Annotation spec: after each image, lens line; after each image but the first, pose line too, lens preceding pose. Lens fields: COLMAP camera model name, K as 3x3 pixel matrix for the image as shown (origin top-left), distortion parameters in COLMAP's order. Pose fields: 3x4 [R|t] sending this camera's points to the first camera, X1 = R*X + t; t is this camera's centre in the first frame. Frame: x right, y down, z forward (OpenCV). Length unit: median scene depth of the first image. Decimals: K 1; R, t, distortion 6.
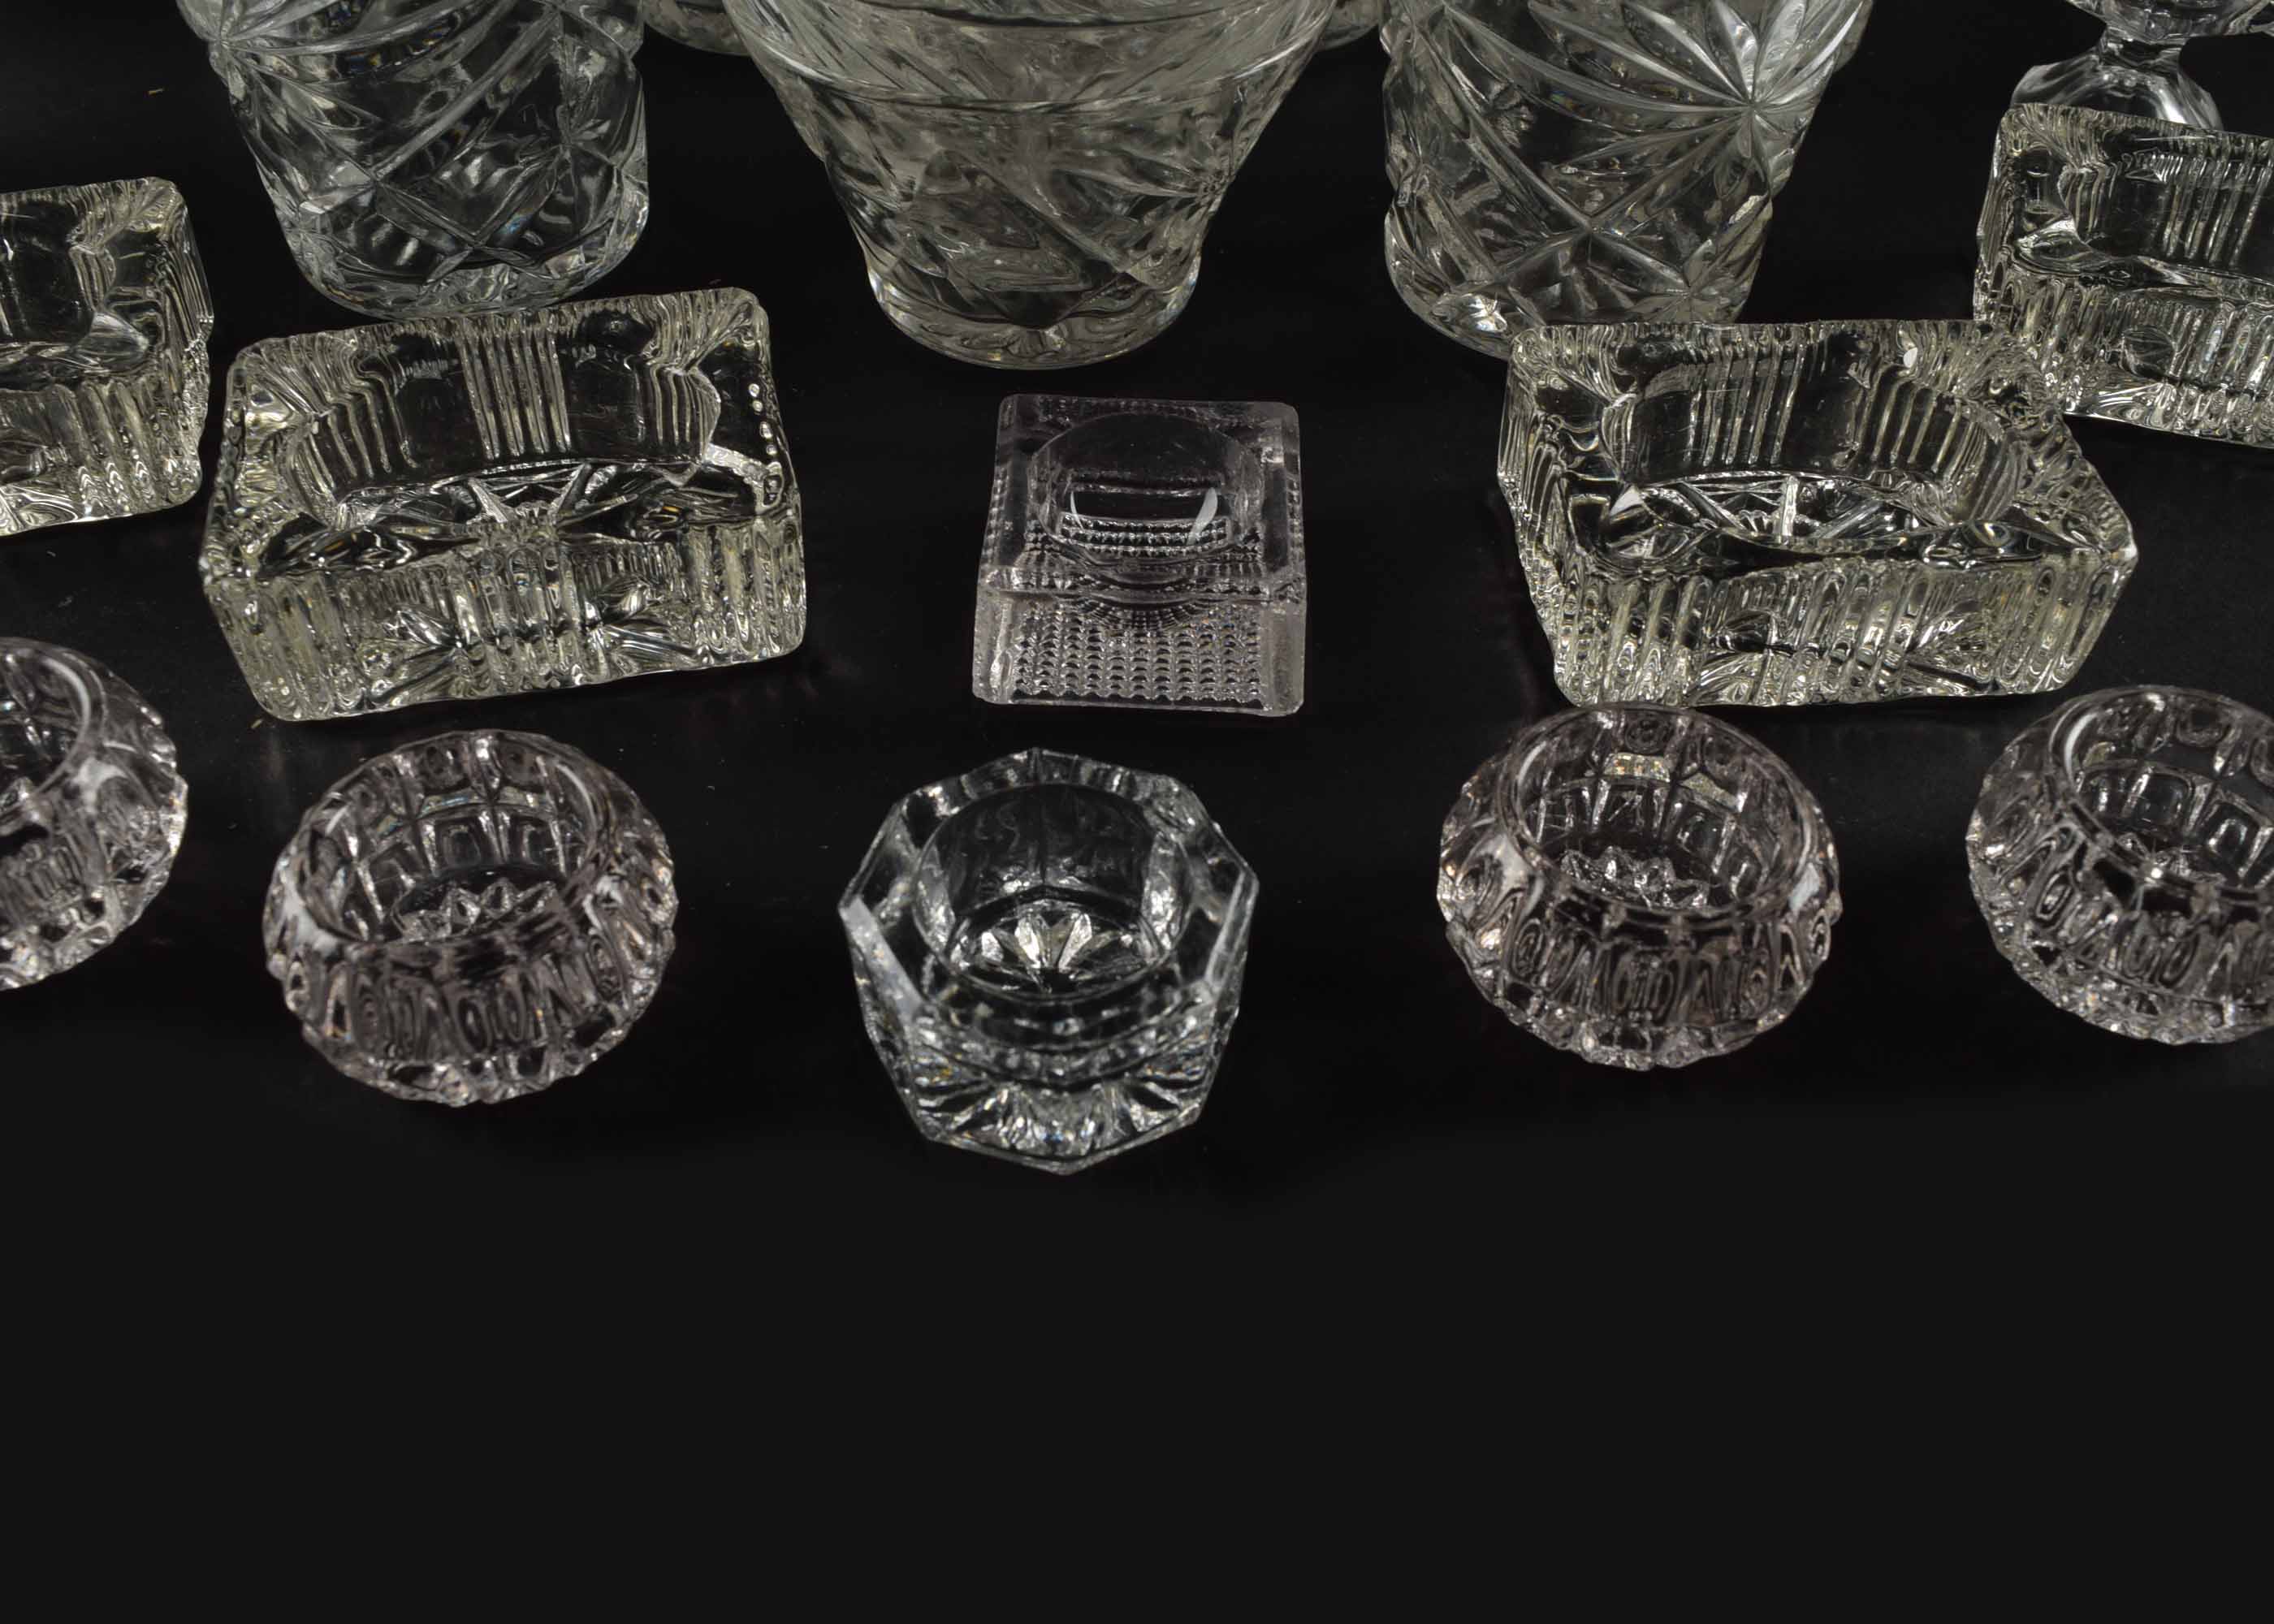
lens RADIAL K [[2133.4, 0, 1137.0], [0, 2133.4, 812.0], [0, 0, 1]] dist [0.000026, -0.000083]
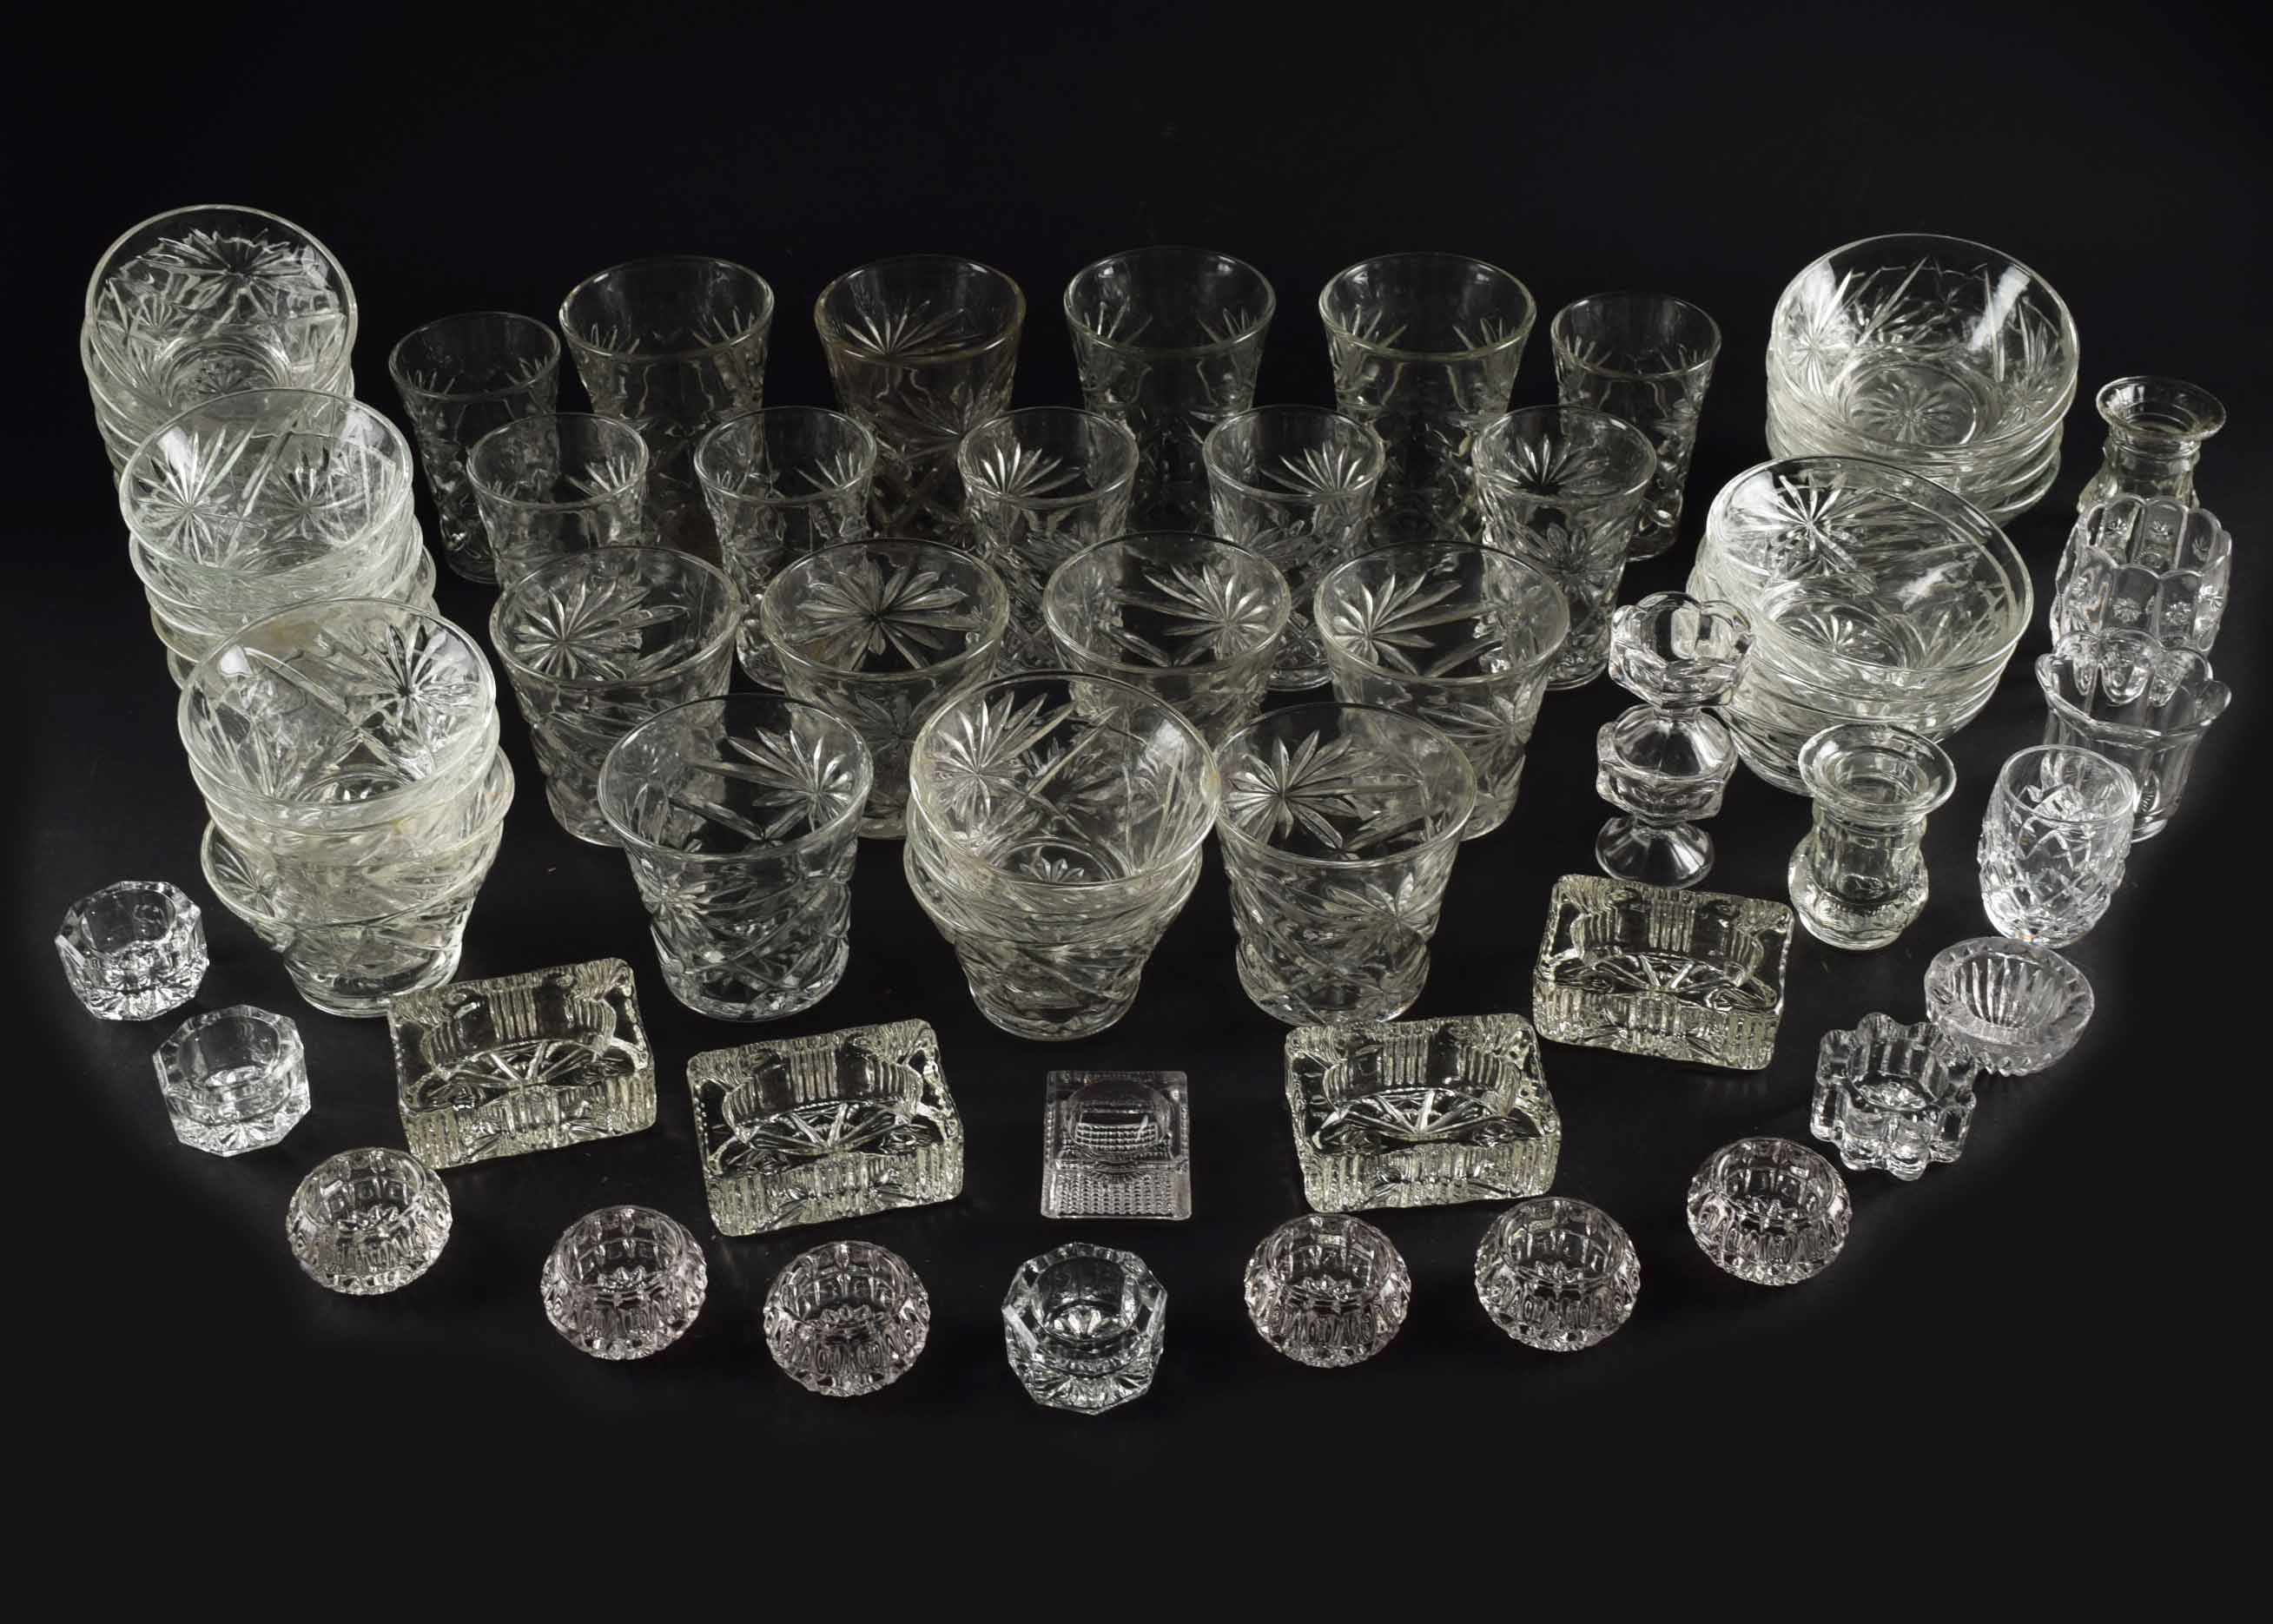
lens RADIAL K [[2969.0, 0, 1136.5], [0, 2969.0, 812.0], [0, 0, 1]] dist [-0.000539, 0.010221]
pose [[0.999469, -0.030514, 0.011468, -0.001599], [0.031857, 0.988884, -0.145235, -0.019637], [-0.006909, 0.145523, 0.989331, -2.303233]]
